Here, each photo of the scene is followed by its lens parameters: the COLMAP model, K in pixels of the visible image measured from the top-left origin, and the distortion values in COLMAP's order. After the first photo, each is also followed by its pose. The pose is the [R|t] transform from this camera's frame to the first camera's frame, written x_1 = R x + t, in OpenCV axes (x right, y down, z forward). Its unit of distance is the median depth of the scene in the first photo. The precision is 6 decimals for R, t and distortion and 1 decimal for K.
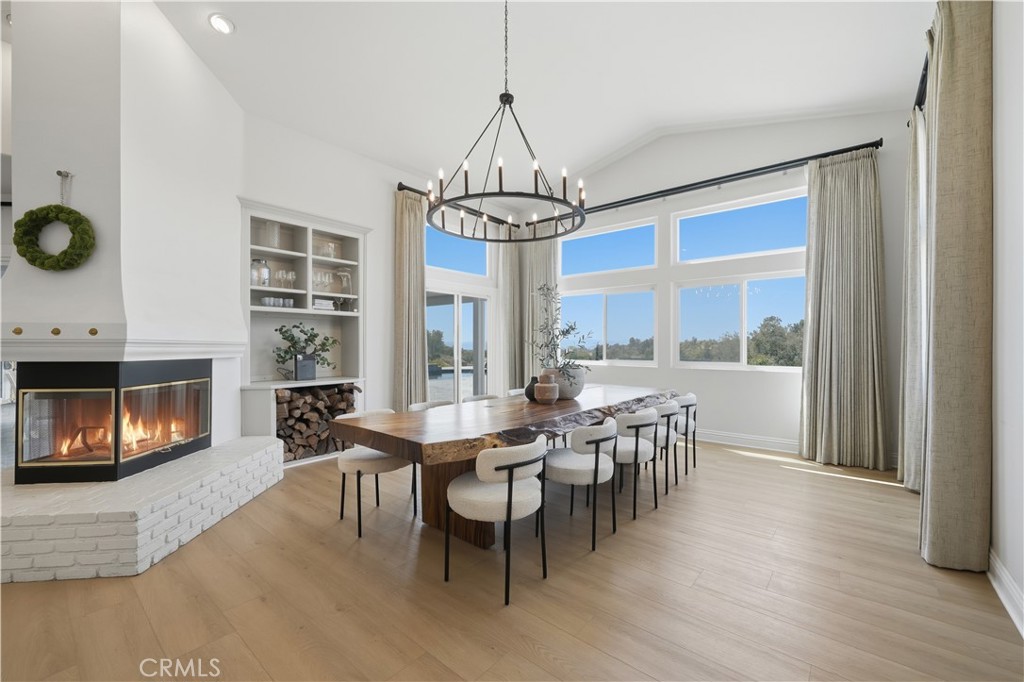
lens RADIAL K [[422.8, 0, 514.0], [0, 422.8, 343.1], [0, 0, 1]] dist [-0.000800, -0.000271]
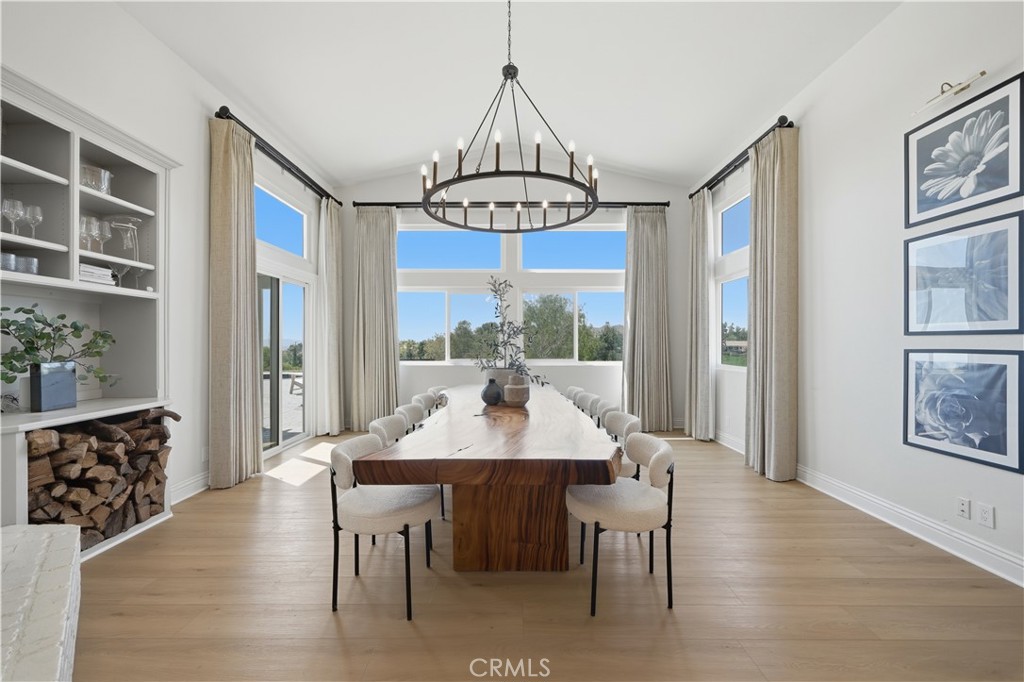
lens RADIAL K [[422.8, 0, 513.1], [0, 422.8, 341.8], [0, 0, 1]] dist [-0.000800, -0.000271]
pose [[0.763801, 0.003307, 0.645444, -0.413016], [-0.000862, 0.999991, -0.004103, 0.001729], [-0.645451, 0.002578, 0.763797, 0.213321]]
